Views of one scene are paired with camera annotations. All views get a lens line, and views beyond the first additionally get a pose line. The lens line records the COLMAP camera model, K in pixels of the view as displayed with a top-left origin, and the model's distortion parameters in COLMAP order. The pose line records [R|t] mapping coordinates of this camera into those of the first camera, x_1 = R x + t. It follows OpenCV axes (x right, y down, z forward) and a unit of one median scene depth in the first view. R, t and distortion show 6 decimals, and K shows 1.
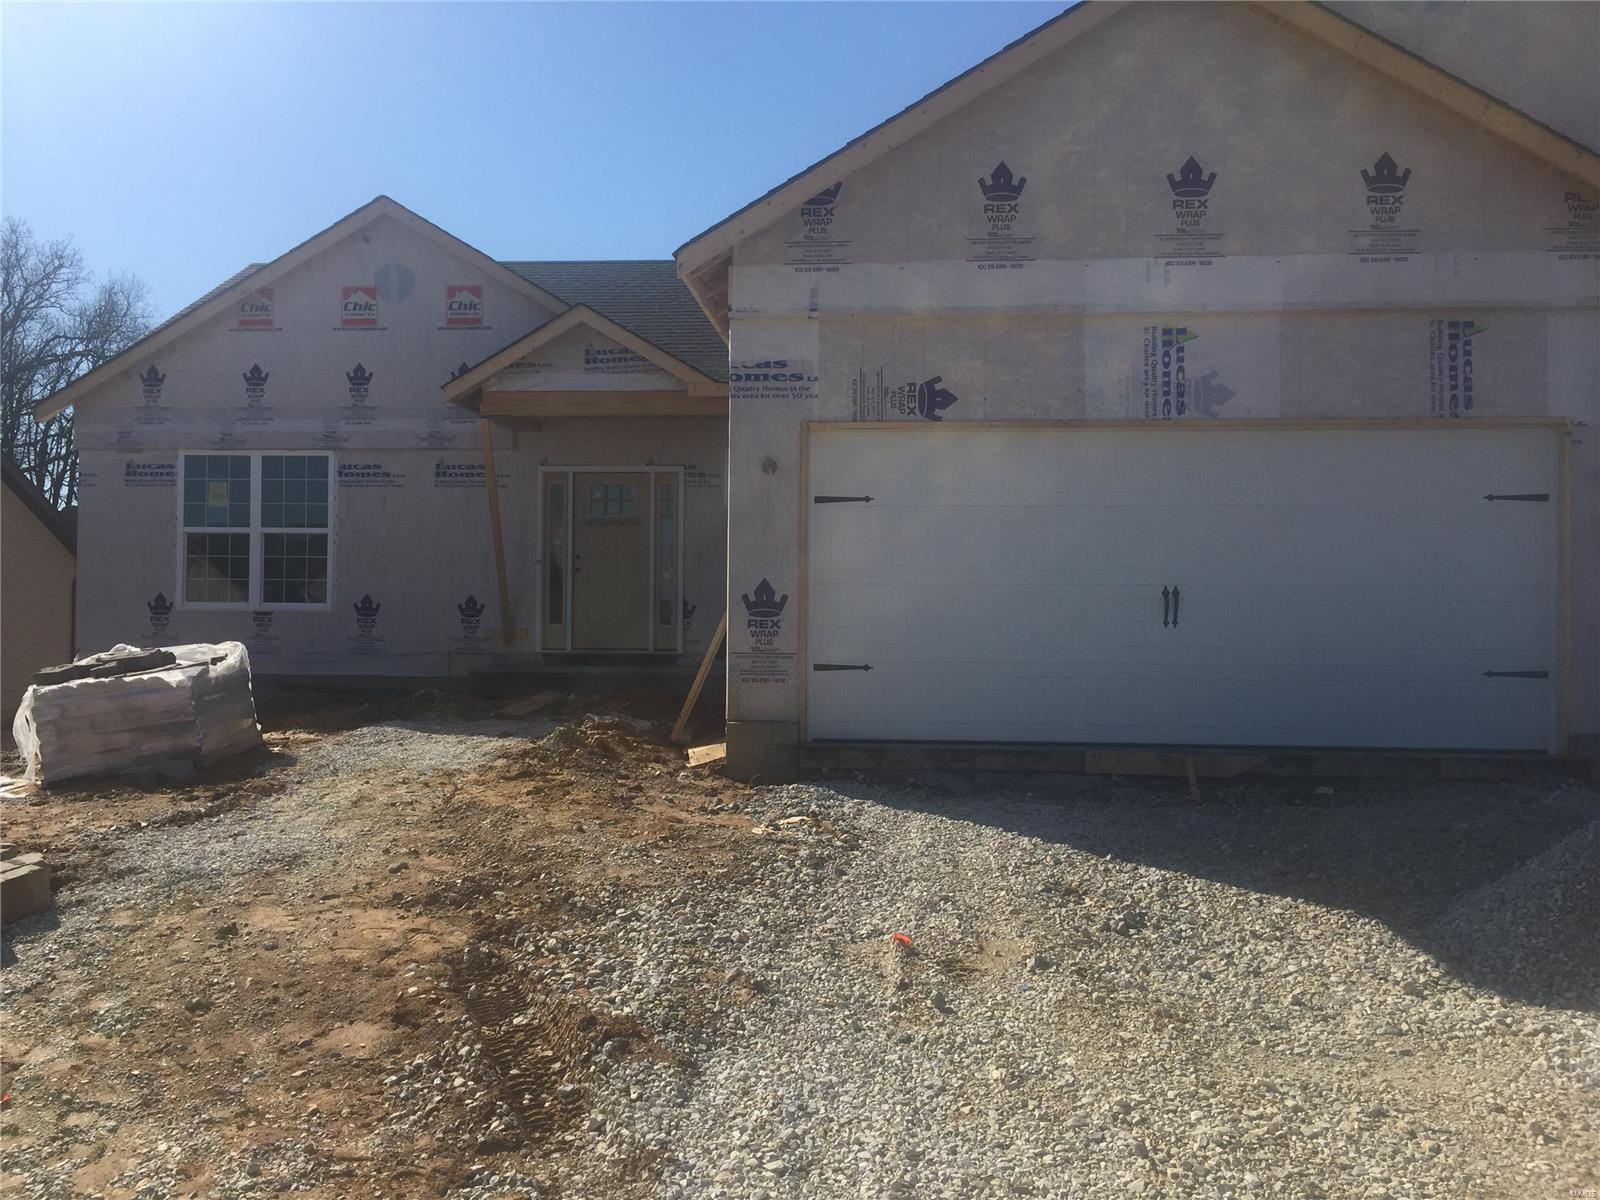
lens RADIAL K [[1333.1, 0, 794.5], [0, 1333.1, 592.9], [0, 0, 1]] dist [0.009953, 0.004319]
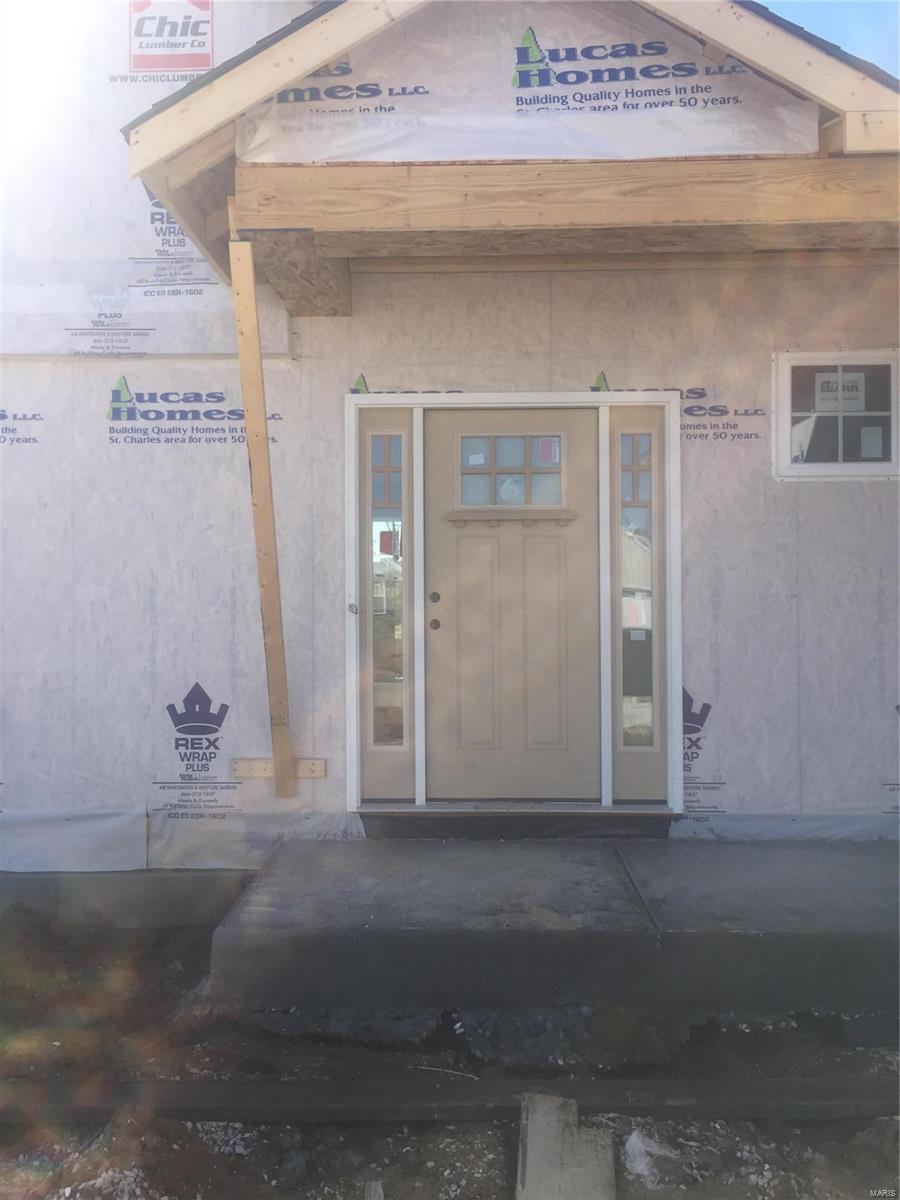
lens RADIAL K [[999.8, 0, 455.4], [0, 999.8, 604.6], [0, 0, 1]] dist [0.009953, 0.004319]
pose [[0.997615, -0.011131, 0.068122, -0.179147], [0.010093, 0.999828, 0.015560, -0.029455], [-0.068284, -0.014835, 0.997556, 0.662441]]
